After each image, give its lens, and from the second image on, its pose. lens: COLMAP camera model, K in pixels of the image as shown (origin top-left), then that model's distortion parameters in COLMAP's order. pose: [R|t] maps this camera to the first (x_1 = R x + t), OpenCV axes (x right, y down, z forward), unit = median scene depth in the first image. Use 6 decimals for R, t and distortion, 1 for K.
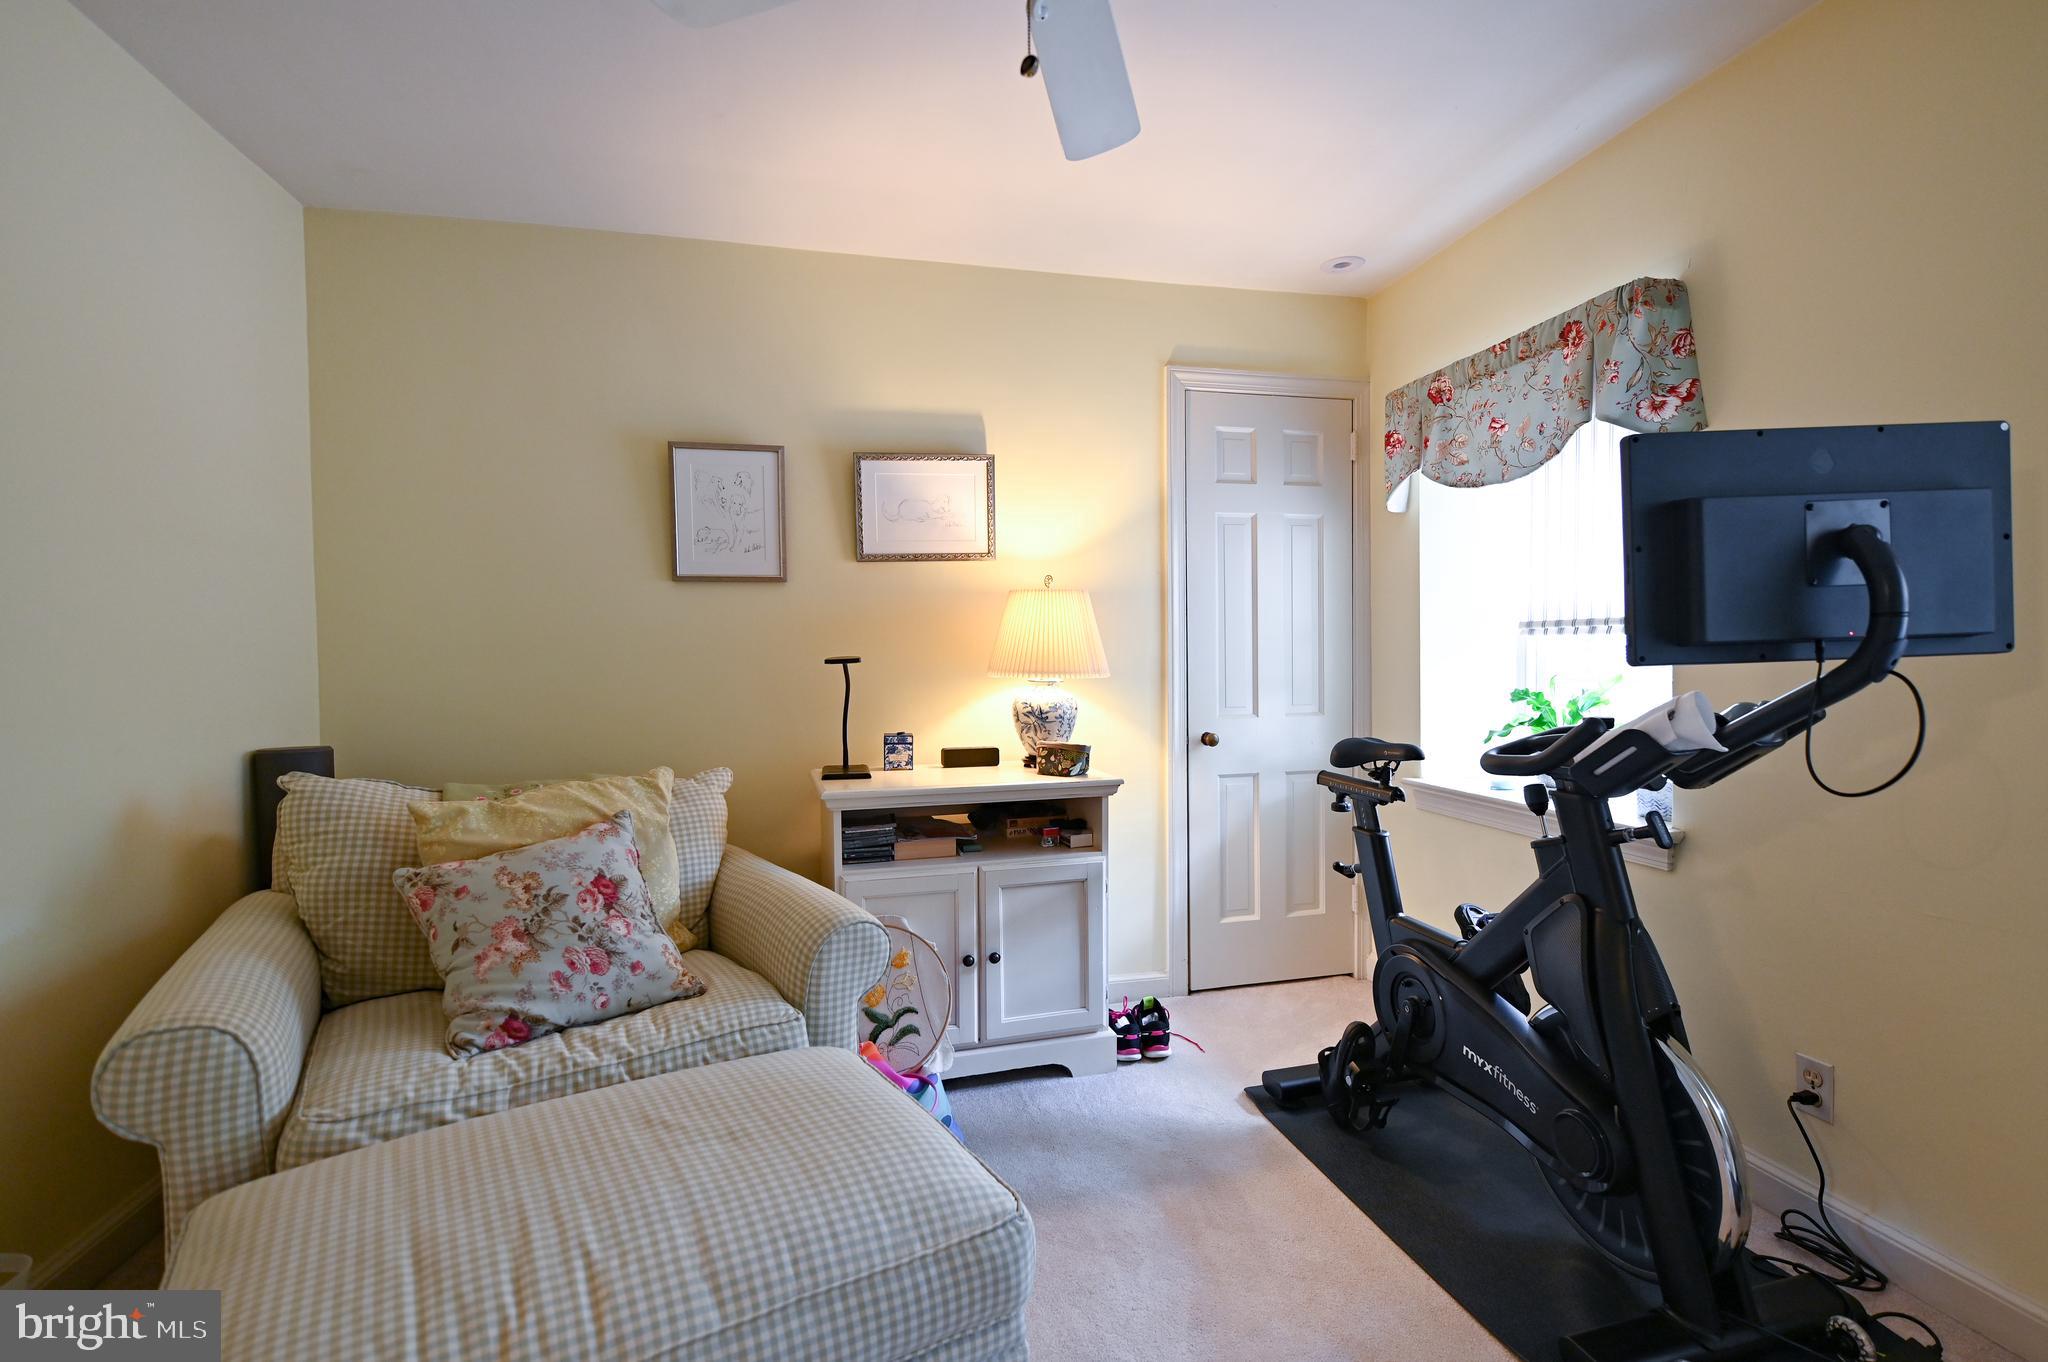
lens RADIAL K [[907.6, 0, 1027.4], [0, 907.6, 683.6], [0, 0, 1]] dist [-0.009051, 0.000072]
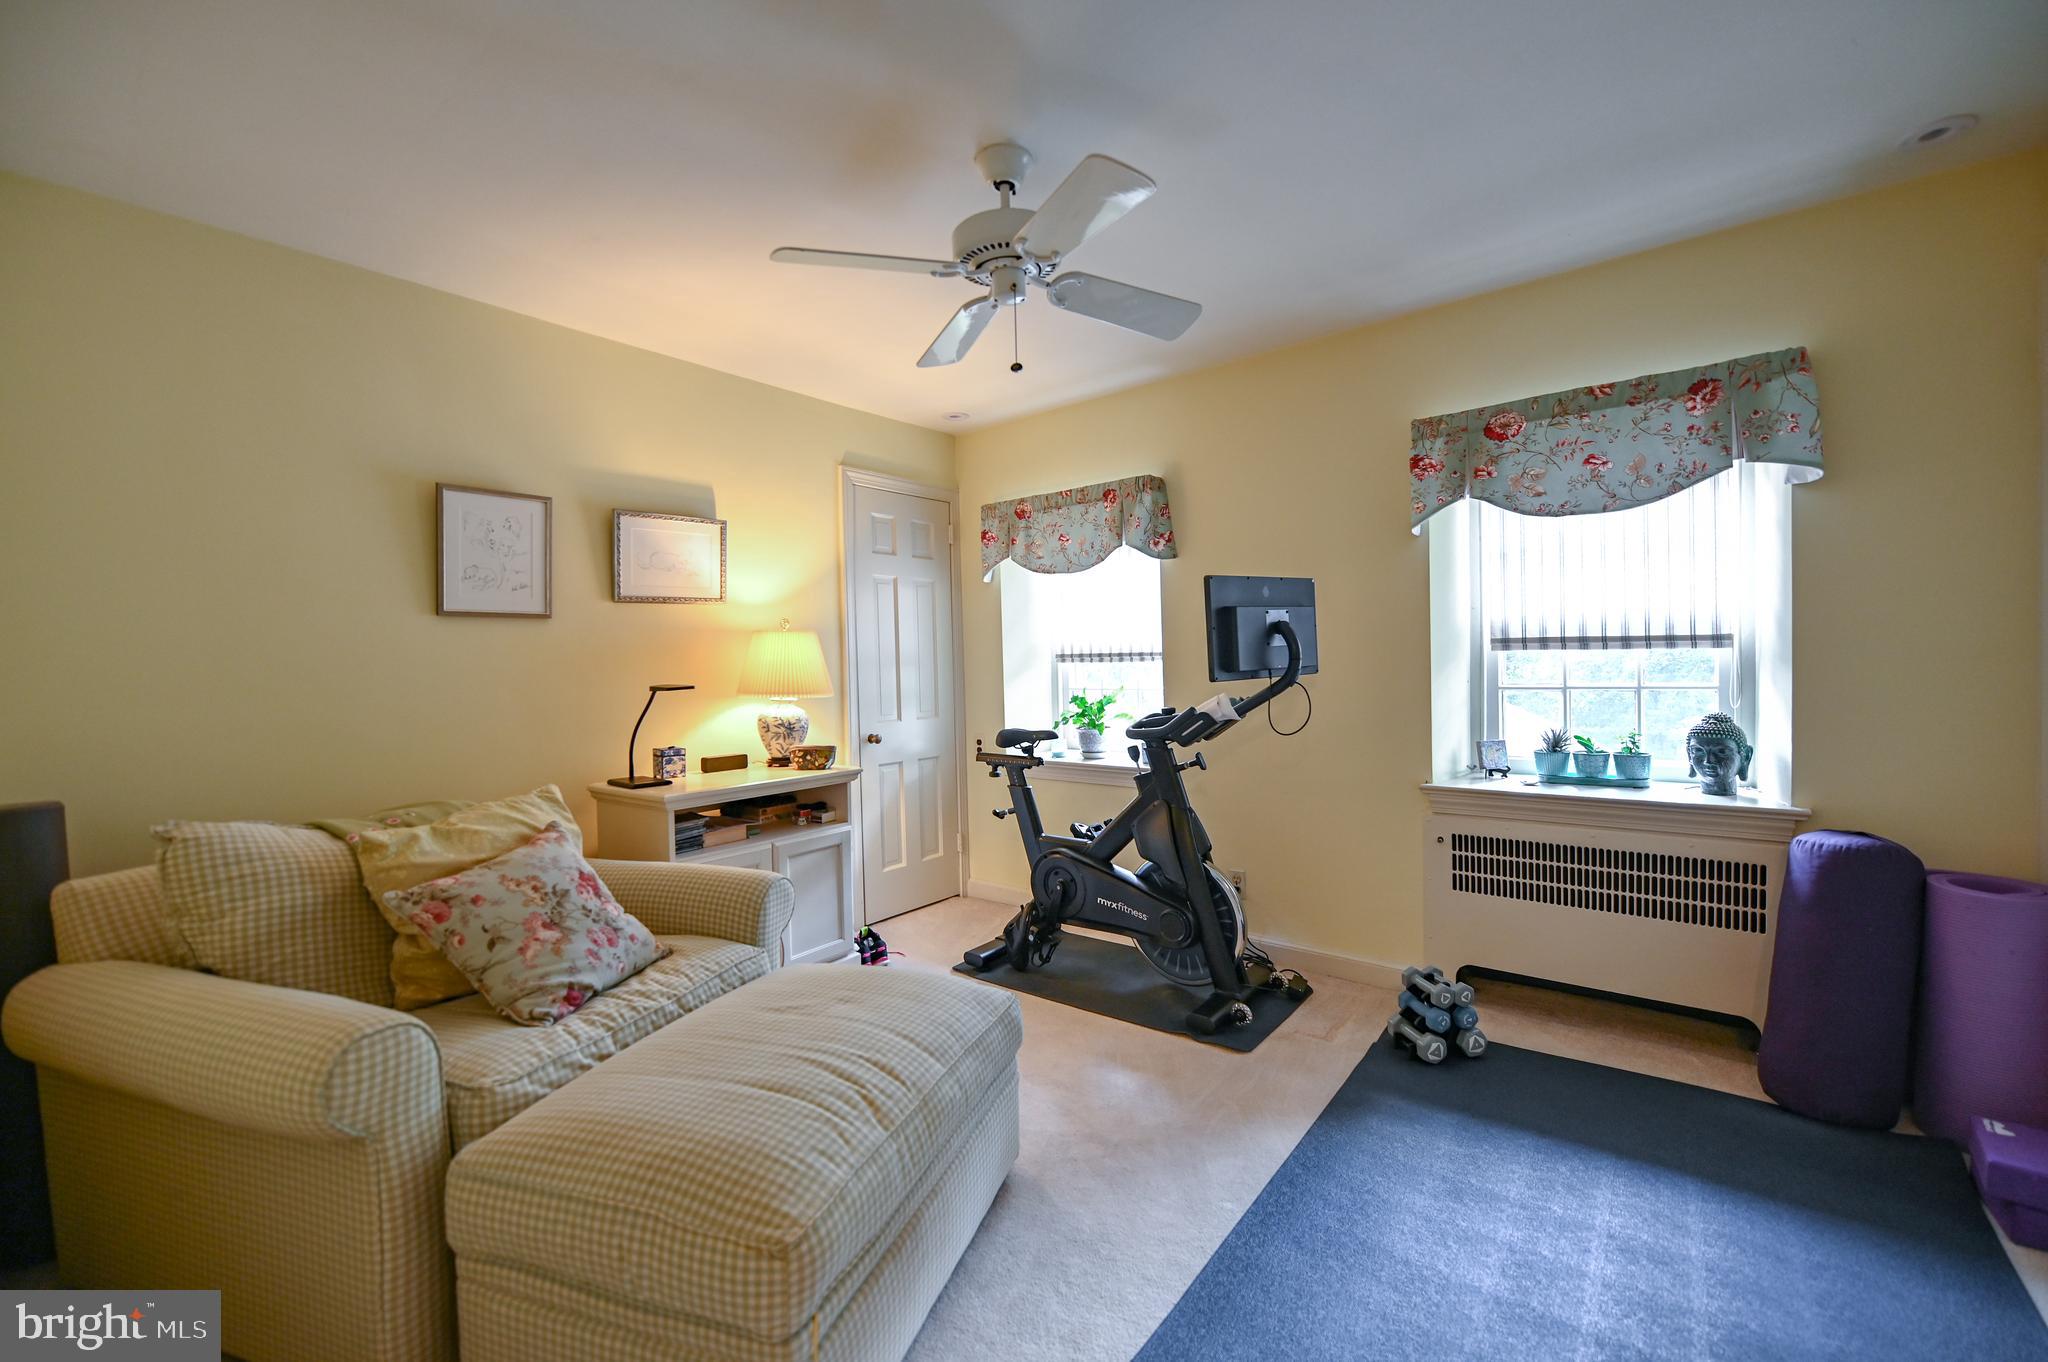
lens RADIAL K [[828.9, 0, 990.2], [0, 828.9, 677.4], [0, 0, 1]] dist [-0.012817, -0.000029]
pose [[0.808852, -0.015796, 0.587800, -0.531788], [0.030783, 0.999406, -0.015503, -0.009417], [-0.587206, 0.030634, 0.808858, -0.165712]]
